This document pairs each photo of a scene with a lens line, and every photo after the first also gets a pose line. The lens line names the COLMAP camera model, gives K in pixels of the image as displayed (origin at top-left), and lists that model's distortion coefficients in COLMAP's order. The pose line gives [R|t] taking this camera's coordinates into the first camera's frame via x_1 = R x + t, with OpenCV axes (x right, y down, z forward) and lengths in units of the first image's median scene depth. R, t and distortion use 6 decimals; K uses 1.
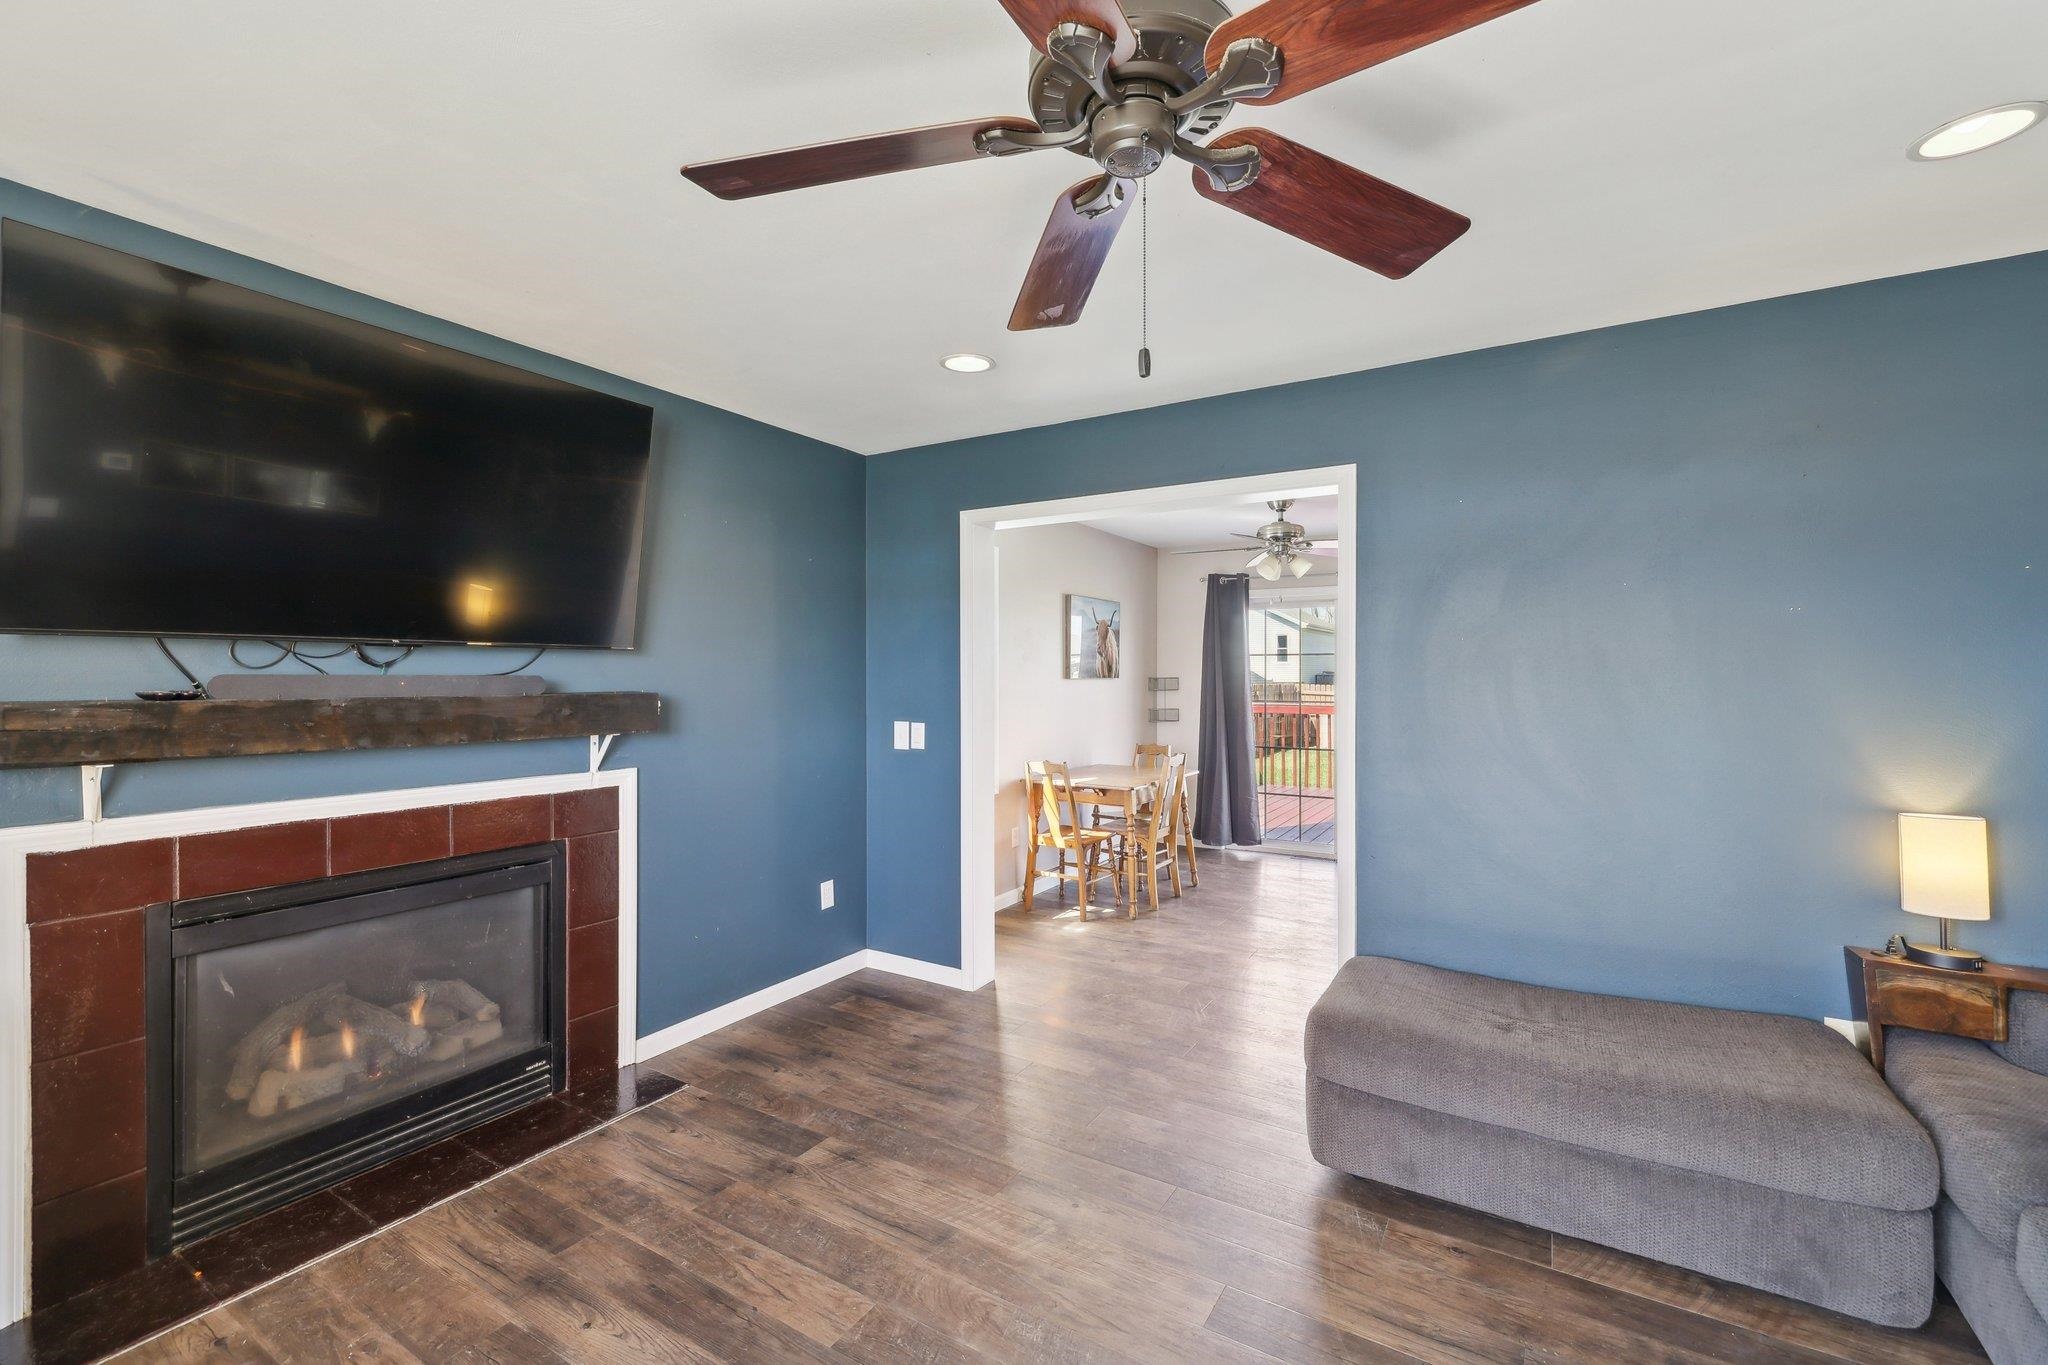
lens RADIAL K [[866.8, 0, 1012.5], [0, 866.8, 680.0], [0, 0, 1]] dist [-0.000987, 0.000804]
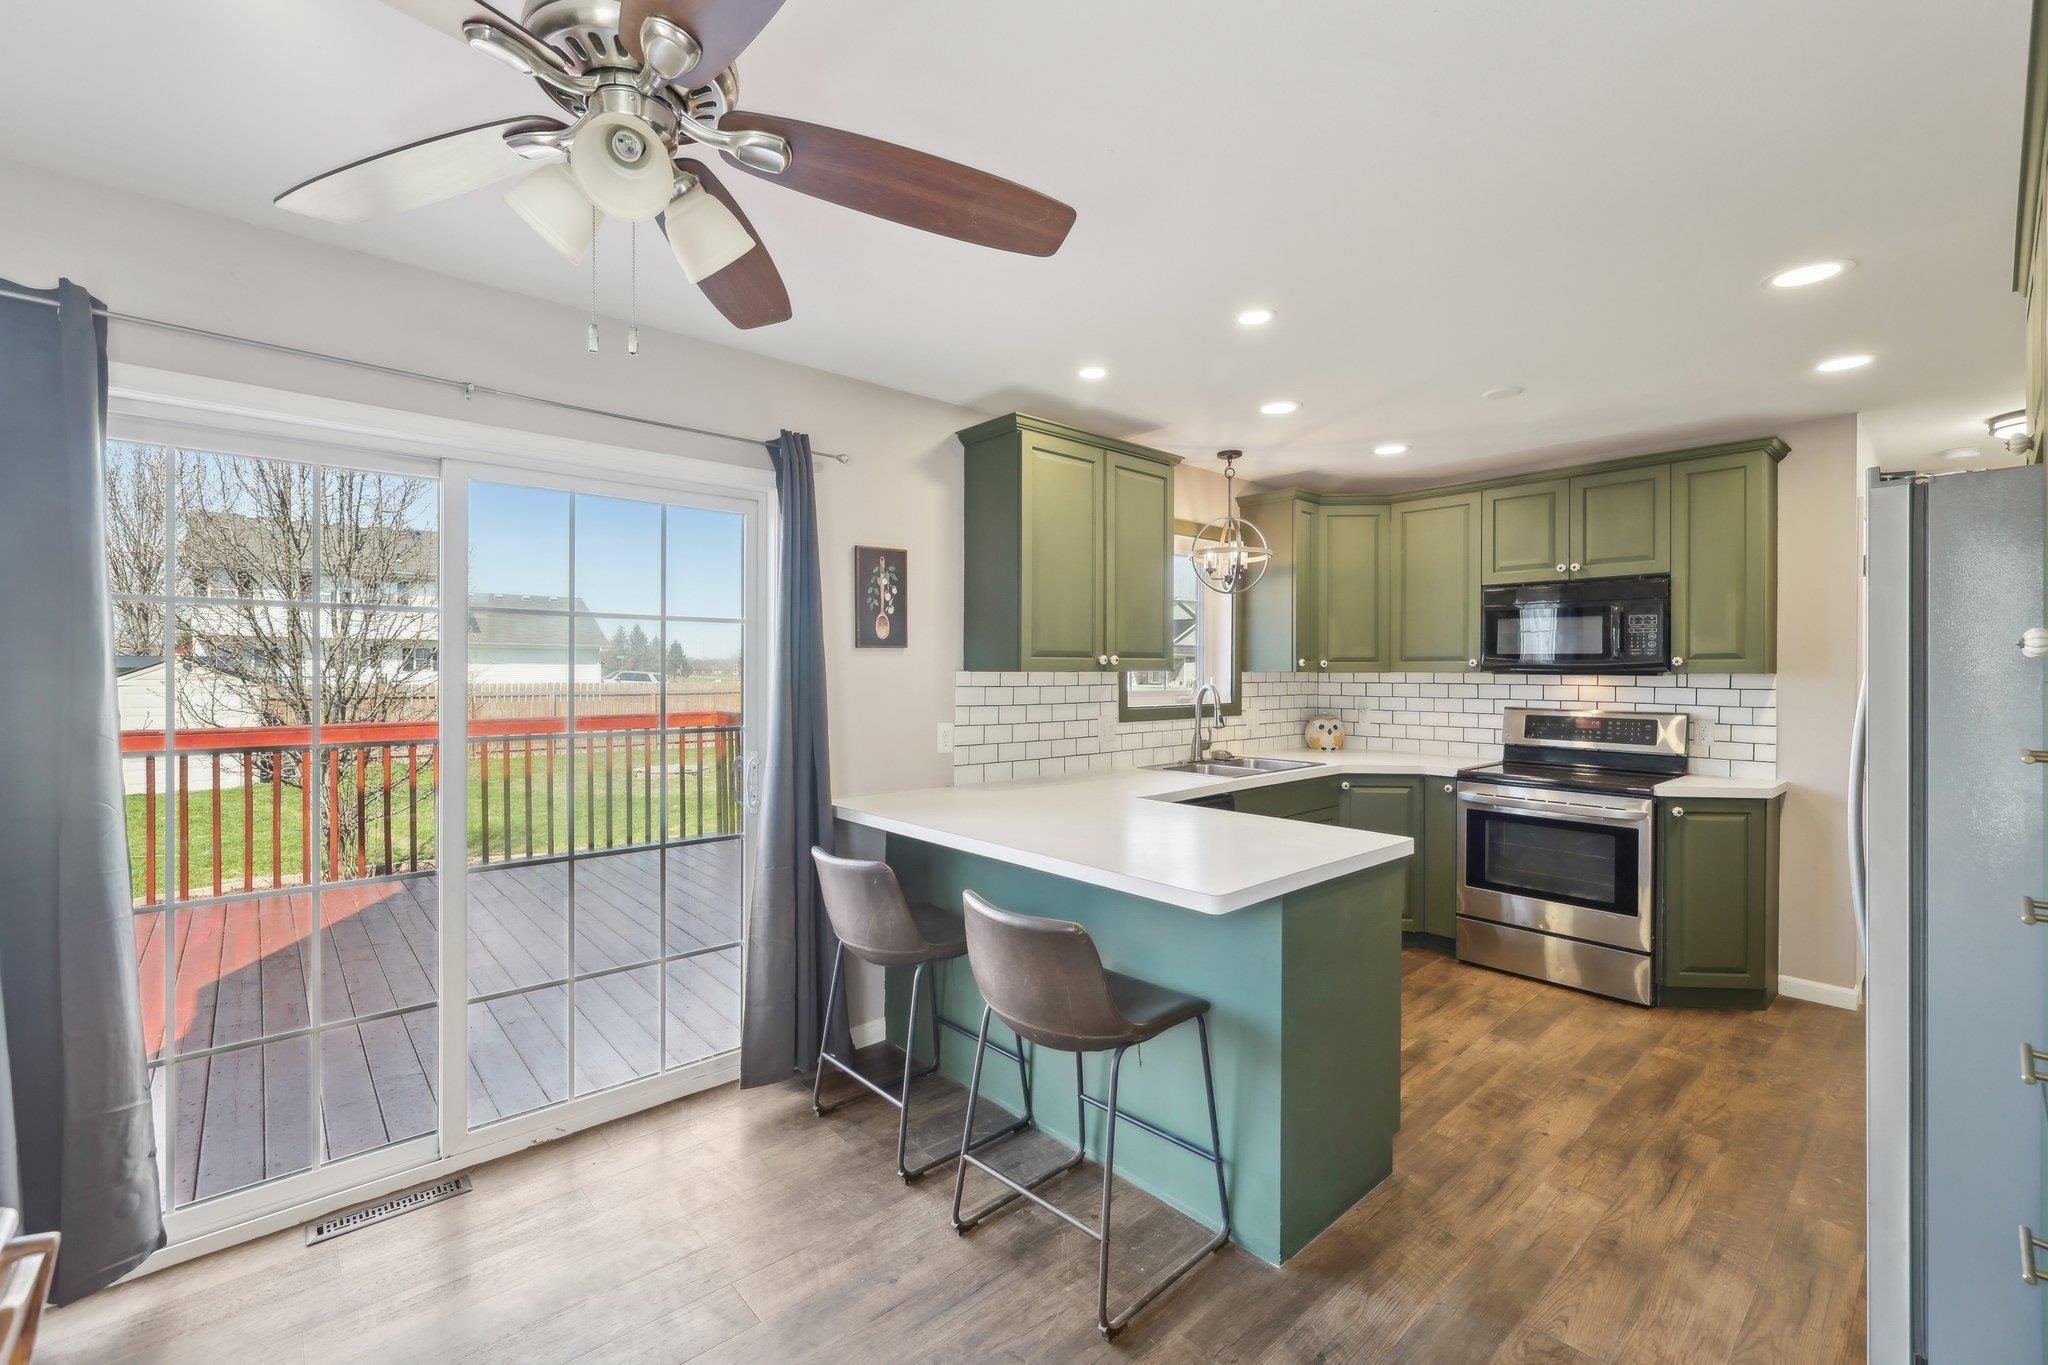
lens RADIAL K [[866.8, 0, 1015.5], [0, 866.8, 670.9], [0, 0, 1]] dist [-0.000987, 0.000804]
pose [[0.282153, -0.000599, 0.959369, 0.114422], [0.003140, 0.999995, -0.000299, -0.003621], [-0.959364, 0.003097, 0.282153, 0.841423]]
